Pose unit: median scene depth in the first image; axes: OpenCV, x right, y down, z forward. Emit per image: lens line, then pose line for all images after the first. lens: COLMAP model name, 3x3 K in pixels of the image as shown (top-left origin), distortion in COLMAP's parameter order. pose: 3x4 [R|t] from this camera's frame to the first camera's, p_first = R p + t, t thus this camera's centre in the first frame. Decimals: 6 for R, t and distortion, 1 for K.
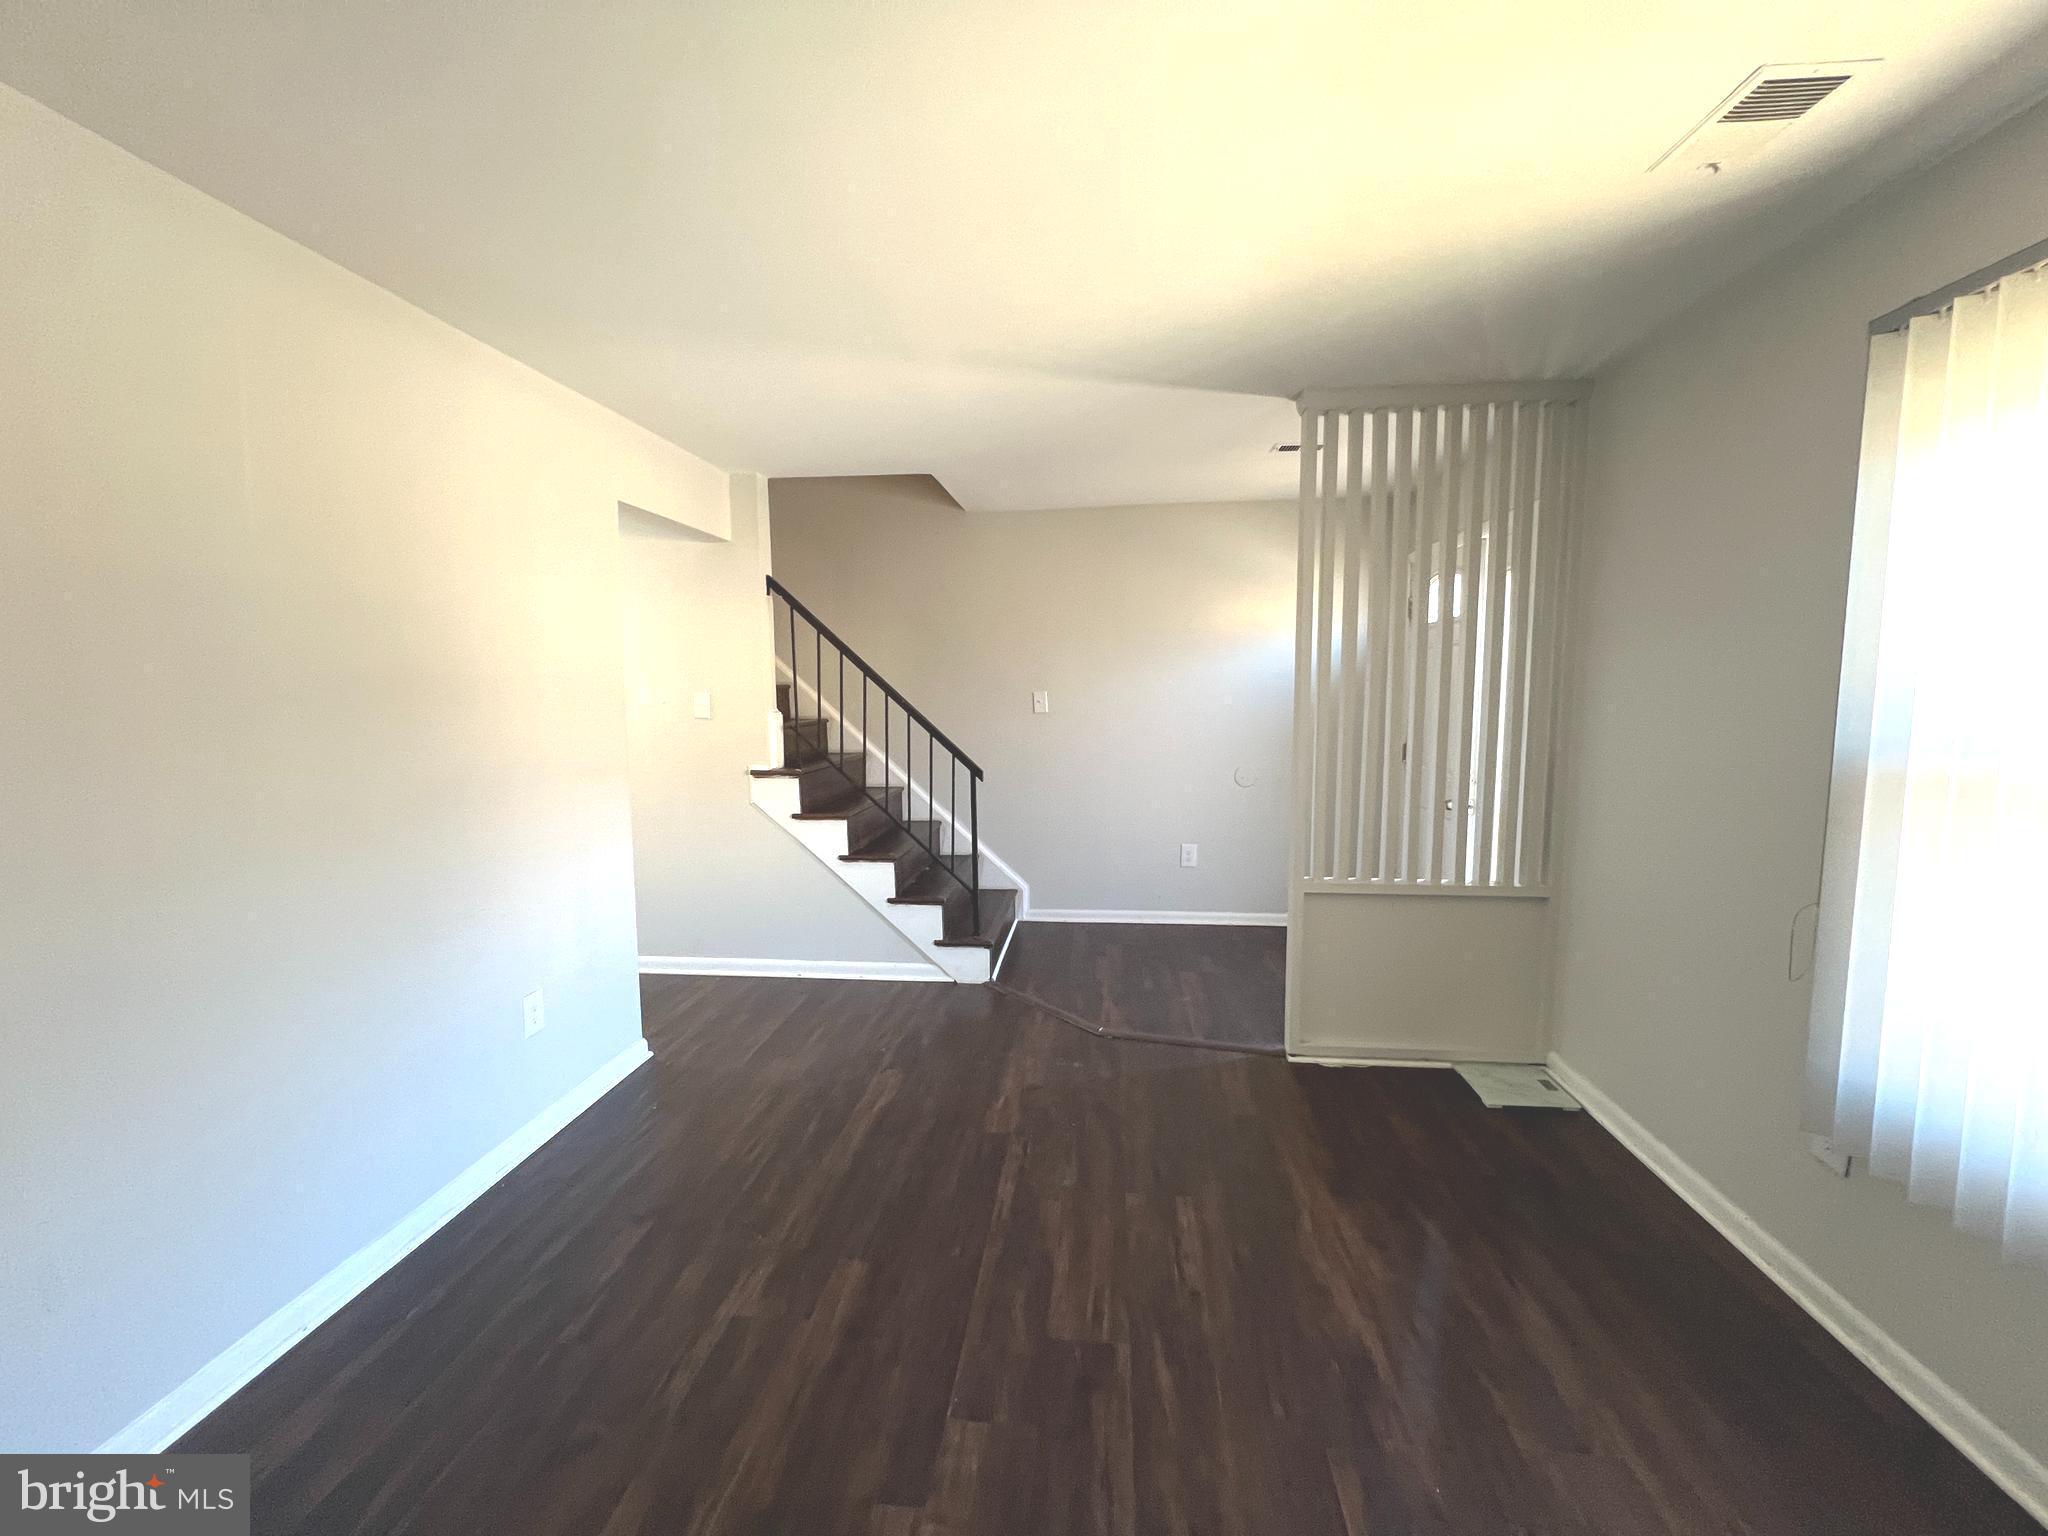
lens RADIAL K [[815.3, 0, 1013.1], [0, 815.3, 776.4], [0, 0, 1]] dist [-0.007637, 0.001841]
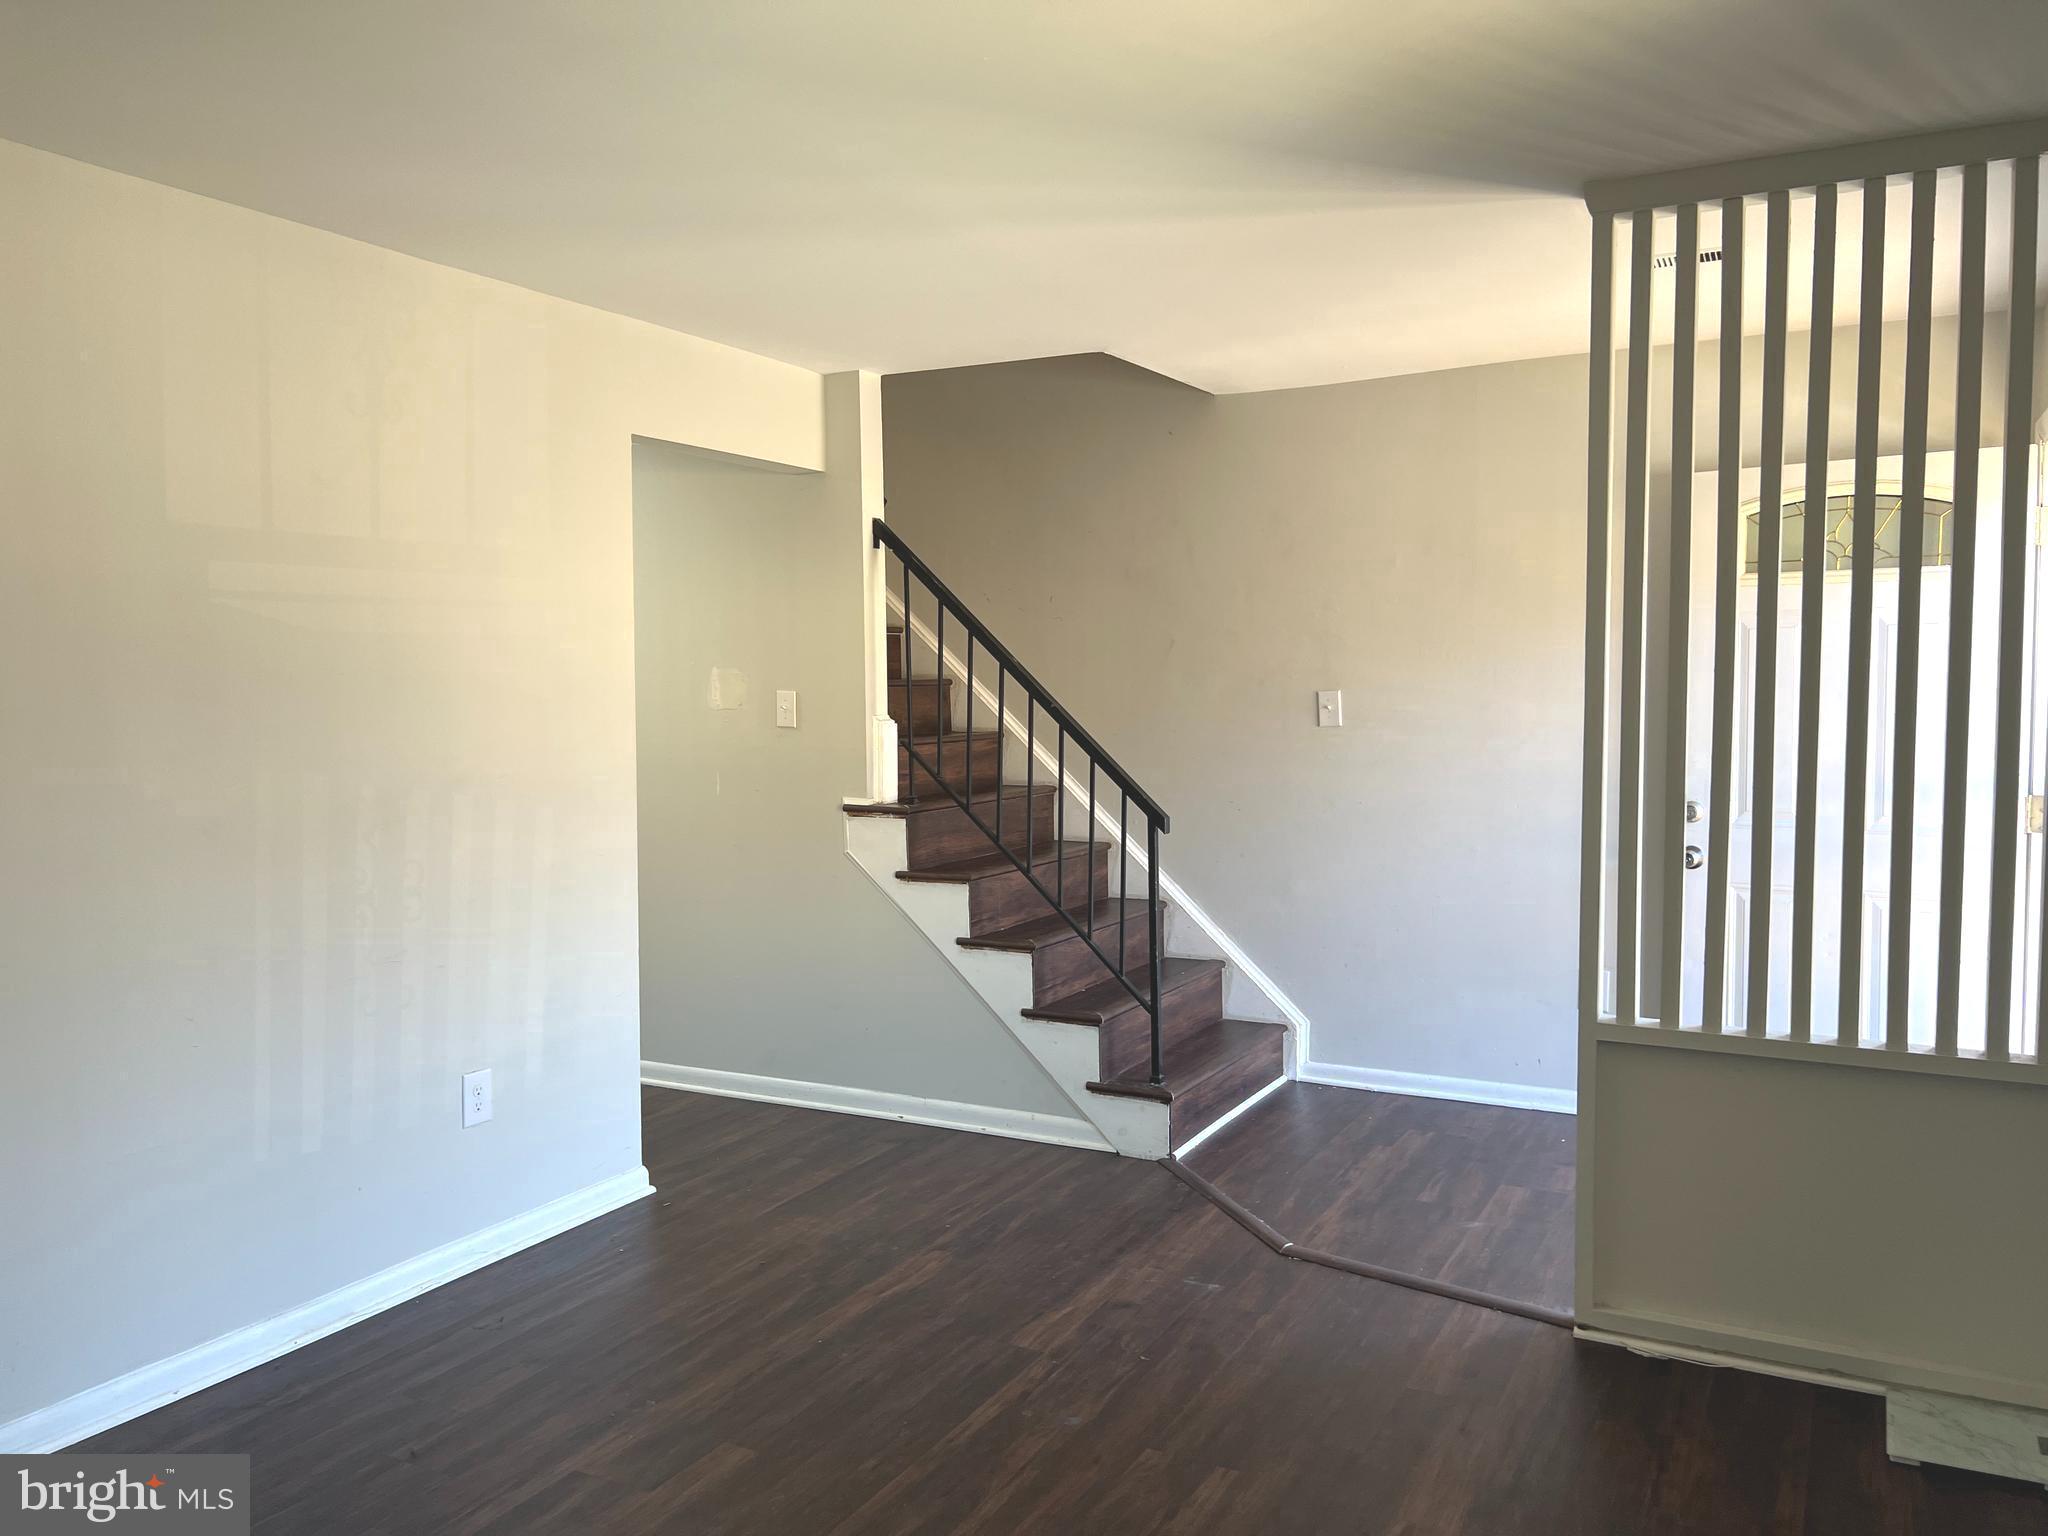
lens RADIAL K [[1536.2, 0, 1025.4], [0, 1536.2, 770.0], [0, 0, 1]] dist [0.067566, -0.070286]
pose [[0.930143, 0.023669, -0.366433, 0.365567], [-0.040526, 0.998441, -0.038379, 0.008439], [0.364953, 0.050548, 0.929653, -0.179300]]
